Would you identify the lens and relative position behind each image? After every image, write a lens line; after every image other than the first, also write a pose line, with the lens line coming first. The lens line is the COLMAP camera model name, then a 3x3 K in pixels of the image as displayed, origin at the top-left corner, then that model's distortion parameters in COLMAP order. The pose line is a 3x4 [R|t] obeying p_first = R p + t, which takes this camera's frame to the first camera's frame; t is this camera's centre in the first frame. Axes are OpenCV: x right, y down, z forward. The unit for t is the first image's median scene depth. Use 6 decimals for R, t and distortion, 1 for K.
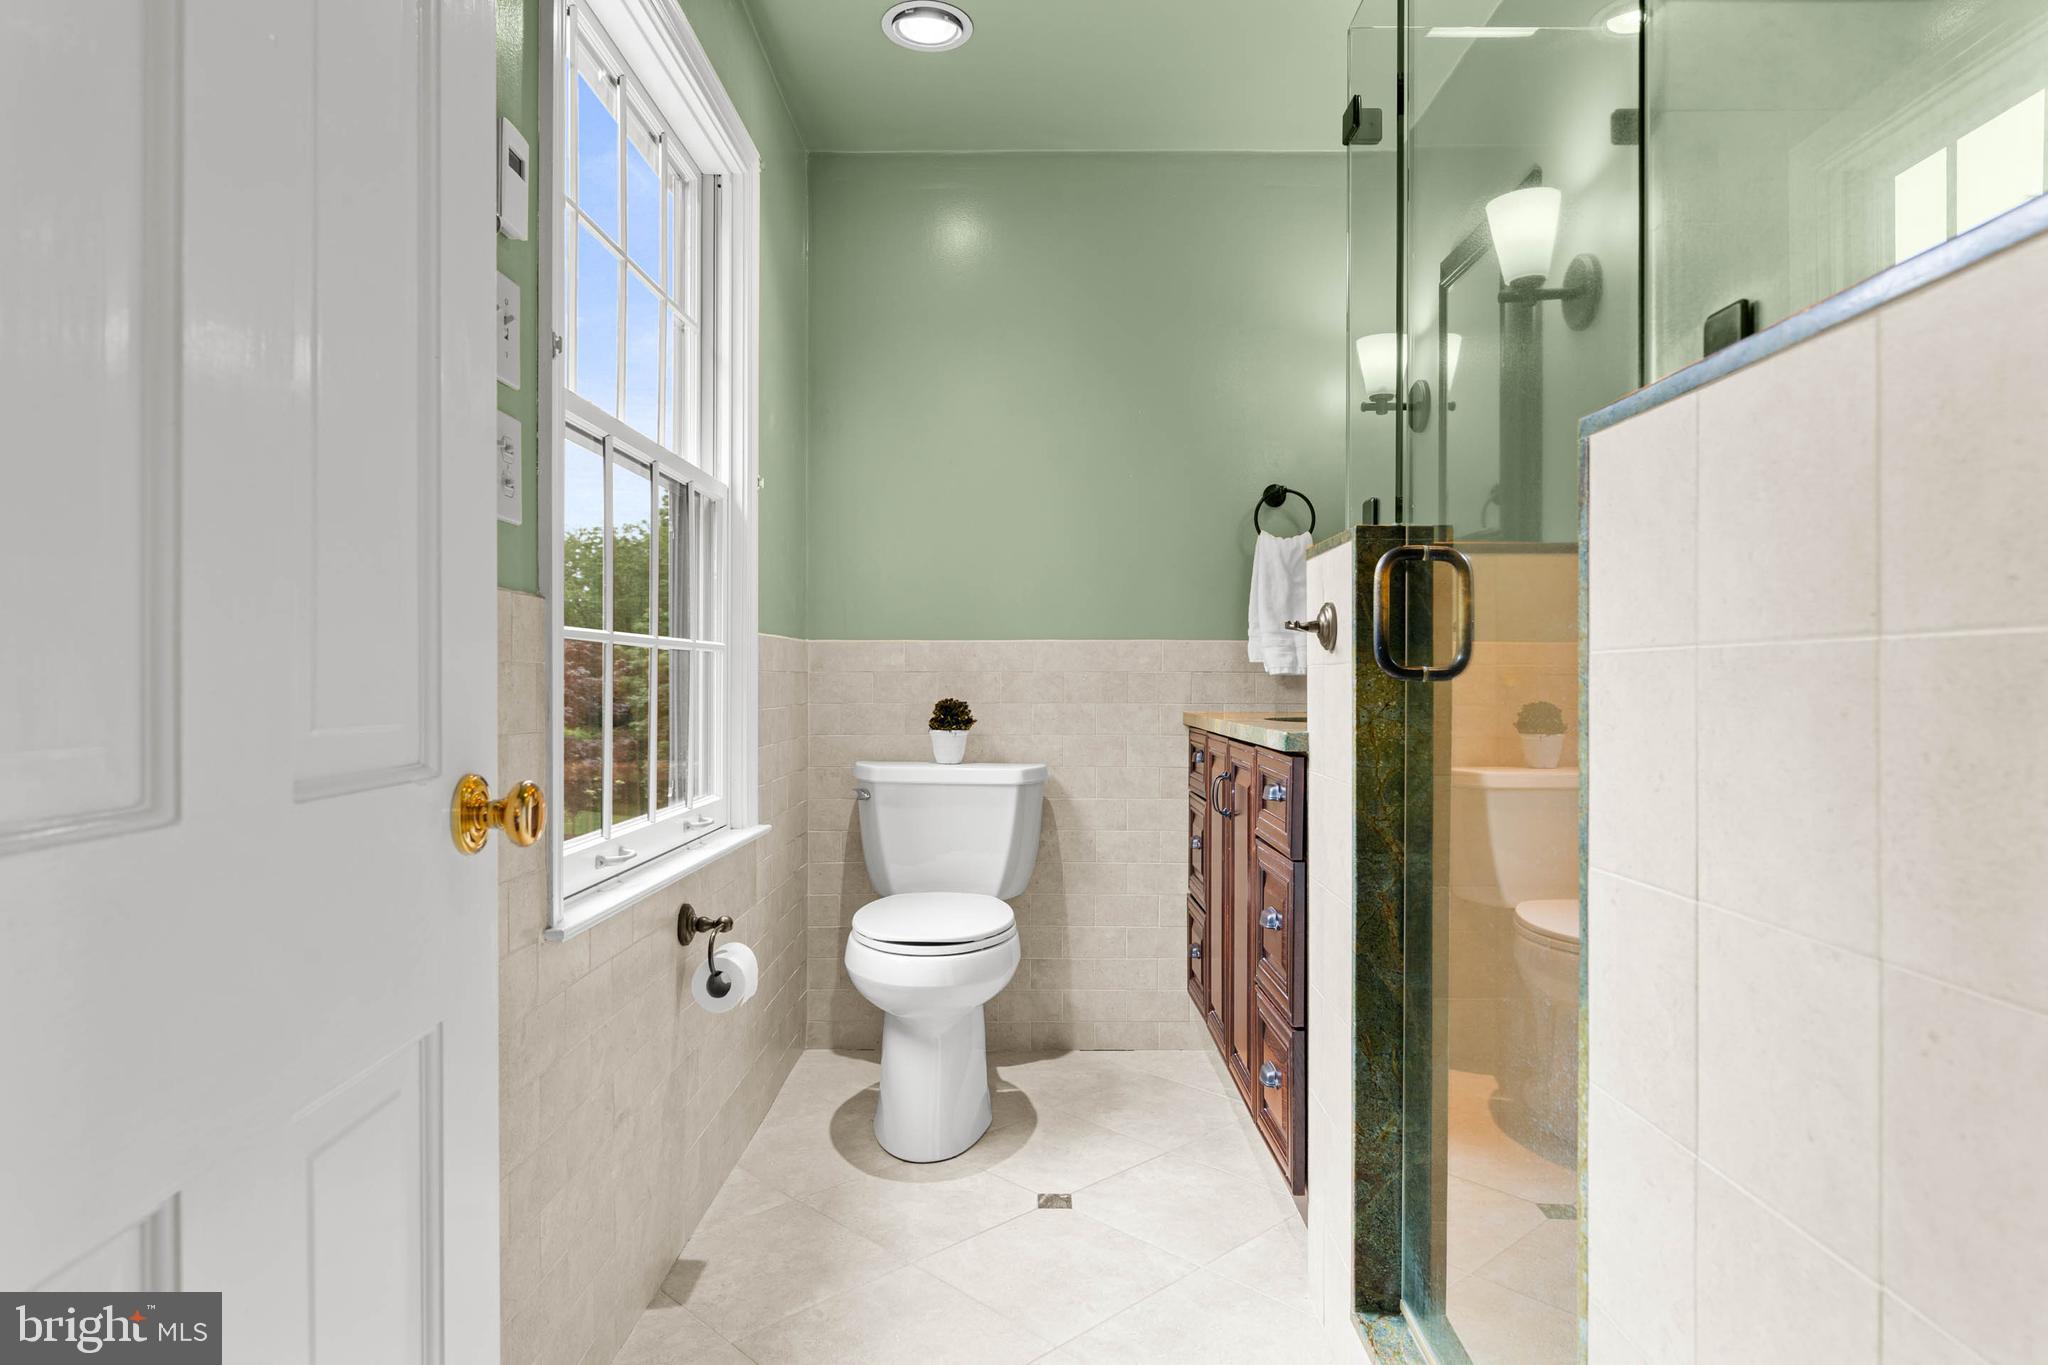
lens RADIAL K [[1168.9, 0, 1023.5], [0, 1168.9, 681.4], [0, 0, 1]] dist [-0.007147, 0.002078]
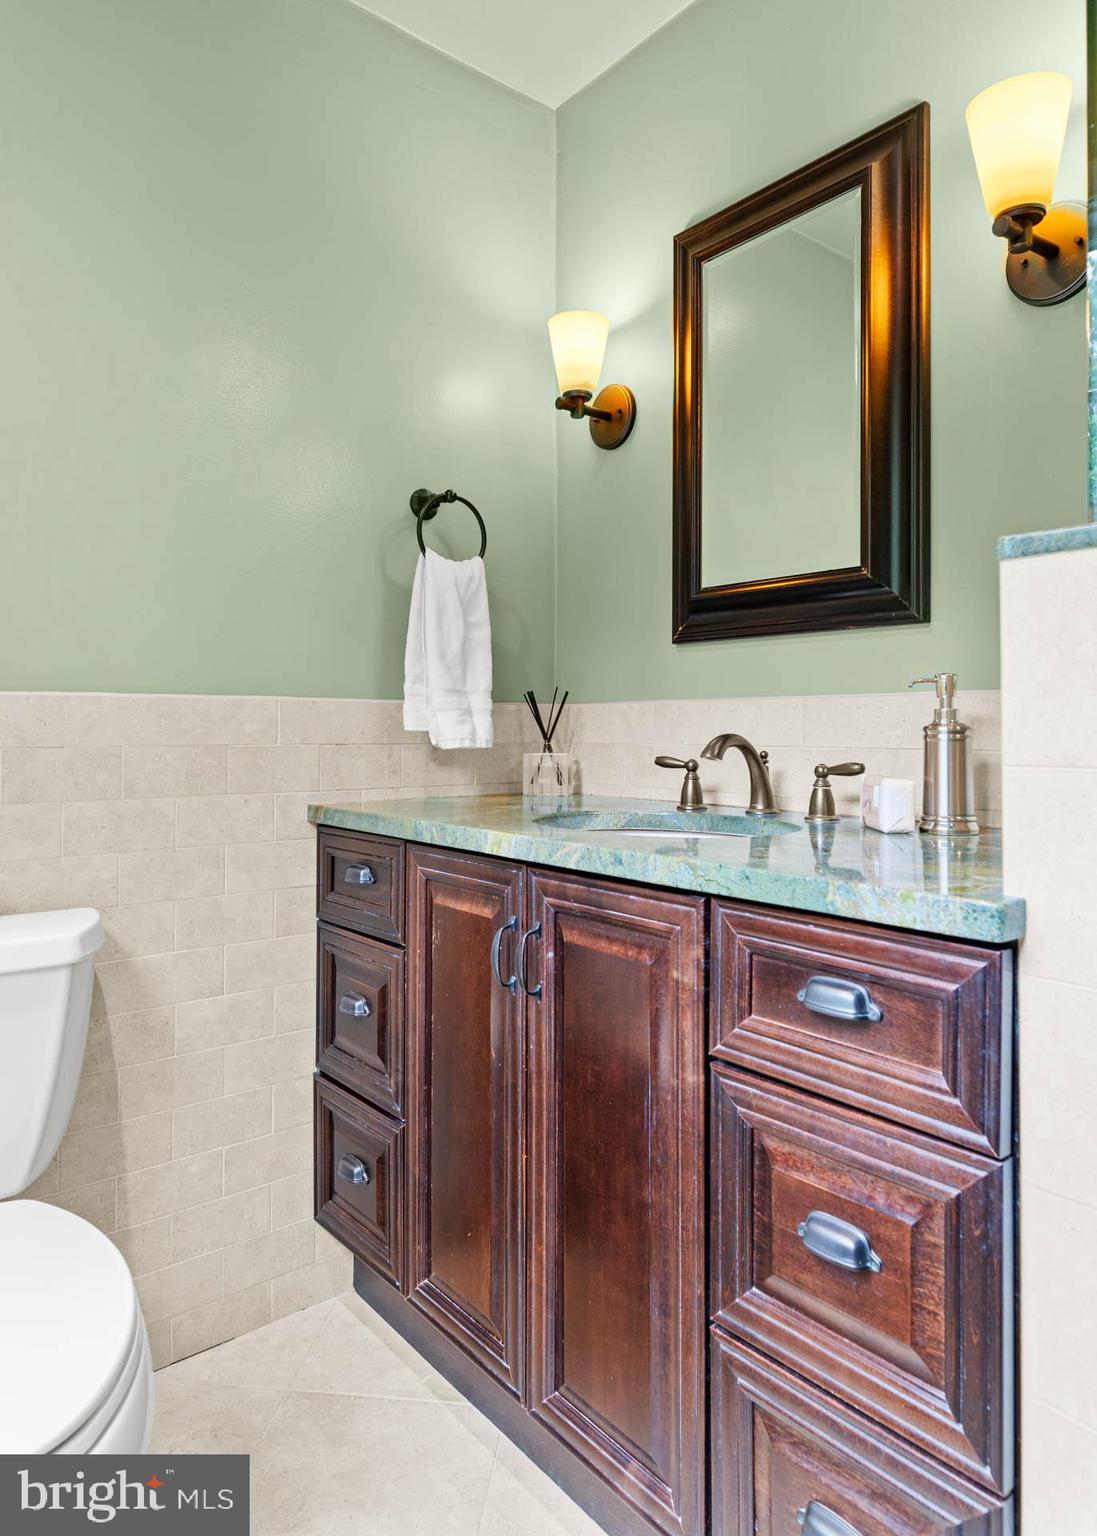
lens RADIAL K [[934.7, 0, 548.0], [0, 934.7, 716.5], [0, 0, 1]] dist [-0.008722, 0.001044]
pose [[0.766421, 0.008513, 0.642283, -0.104491], [-0.000158, 0.999915, -0.013065, -0.017322], [-0.642339, 0.009912, 0.766357, 0.499755]]
